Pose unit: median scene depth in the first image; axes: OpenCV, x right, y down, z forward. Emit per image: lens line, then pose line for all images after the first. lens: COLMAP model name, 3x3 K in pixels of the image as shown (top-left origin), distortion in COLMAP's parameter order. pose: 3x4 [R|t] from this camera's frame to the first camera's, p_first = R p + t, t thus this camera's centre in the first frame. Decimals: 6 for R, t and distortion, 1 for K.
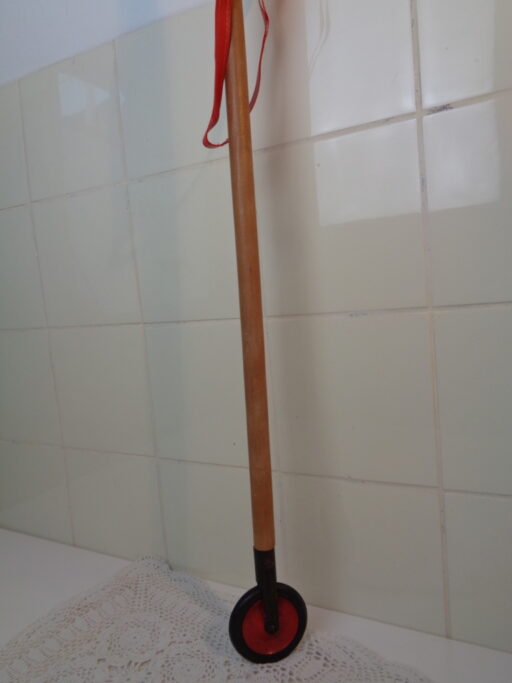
lens RADIAL K [[507.4, 0, 256.9], [0, 507.4, 342.7], [0, 0, 1]] dist [0.010962, -0.009114]
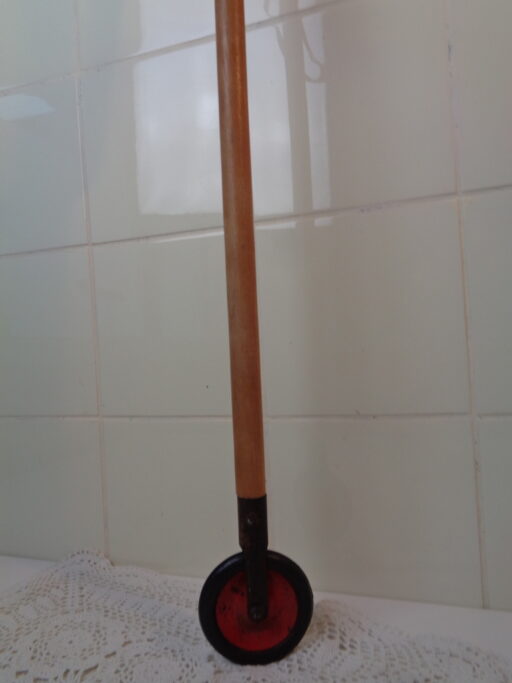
lens RADIAL K [[507.4, 0, 256.3], [0, 507.4, 340.1], [0, 0, 1]] dist [0.010962, -0.009114]
pose [[0.985711, 0.026955, 0.166277, -0.116628], [-0.007799, 0.993359, -0.114795, 0.247018], [-0.168267, 0.111858, 0.979374, 0.223280]]
